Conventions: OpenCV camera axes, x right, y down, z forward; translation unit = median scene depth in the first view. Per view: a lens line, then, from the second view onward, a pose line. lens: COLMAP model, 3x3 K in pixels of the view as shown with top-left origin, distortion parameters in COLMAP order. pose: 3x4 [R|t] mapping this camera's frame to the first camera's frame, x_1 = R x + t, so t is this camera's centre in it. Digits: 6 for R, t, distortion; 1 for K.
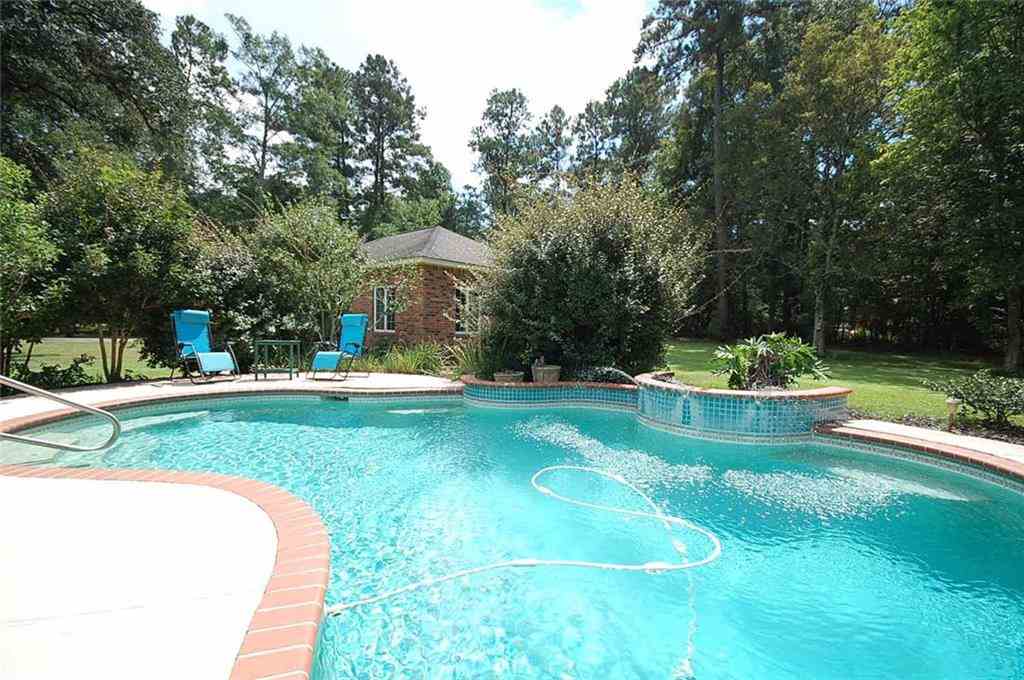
lens RADIAL K [[454.2, 0, 512.0], [0, 454.2, 340.0], [0, 0, 1]] dist [0.002042, -0.012738]
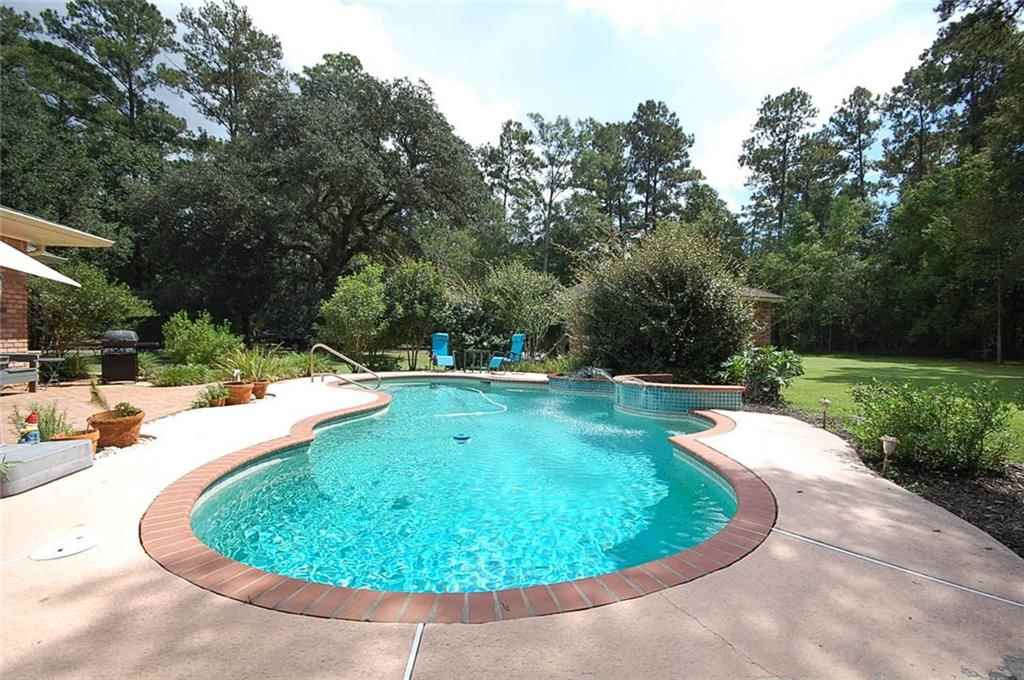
lens RADIAL K [[451.4, 0, 512.0], [0, 451.4, 340.0], [0, 0, 1]] dist [0.016654, -0.014442]
pose [[0.783315, 0.005749, -0.621598, 0.114436], [-0.030263, 0.999124, -0.028897, 0.001297], [0.620888, 0.041447, 0.782803, -0.046885]]
